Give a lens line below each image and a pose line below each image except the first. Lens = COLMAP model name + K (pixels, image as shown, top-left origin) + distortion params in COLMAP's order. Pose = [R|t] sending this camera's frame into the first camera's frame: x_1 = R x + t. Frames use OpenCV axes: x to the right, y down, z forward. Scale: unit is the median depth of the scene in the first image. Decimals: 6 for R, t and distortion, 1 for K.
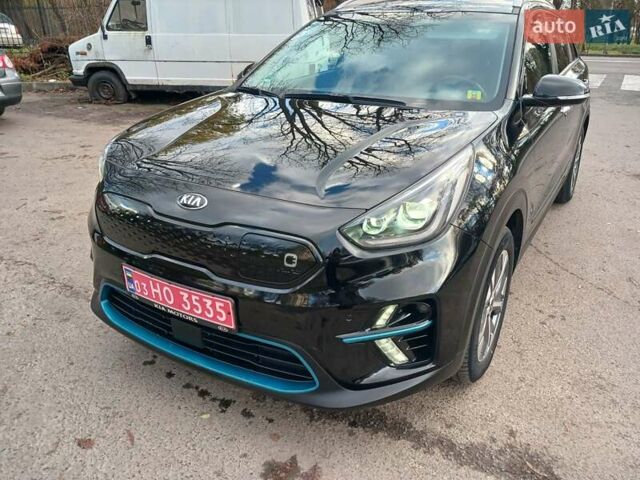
lens RADIAL K [[471.1, 0, 320.0], [0, 471.1, 240.0], [0, 0, 1]] dist [-0.005969, -0.003994]
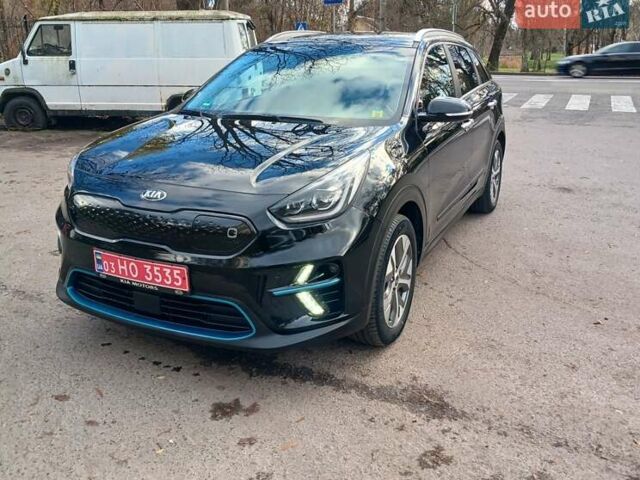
lens RADIAL K [[714.2, 0, 320.0], [0, 714.2, 240.0], [0, 0, 1]] dist [-0.013973, -0.043576]
pose [[0.996222, -0.025684, 0.082958, 0.015938], [0.036833, 0.990052, -0.135795, 0.298303], [-0.078645, 0.138338, 0.987258, -0.876767]]
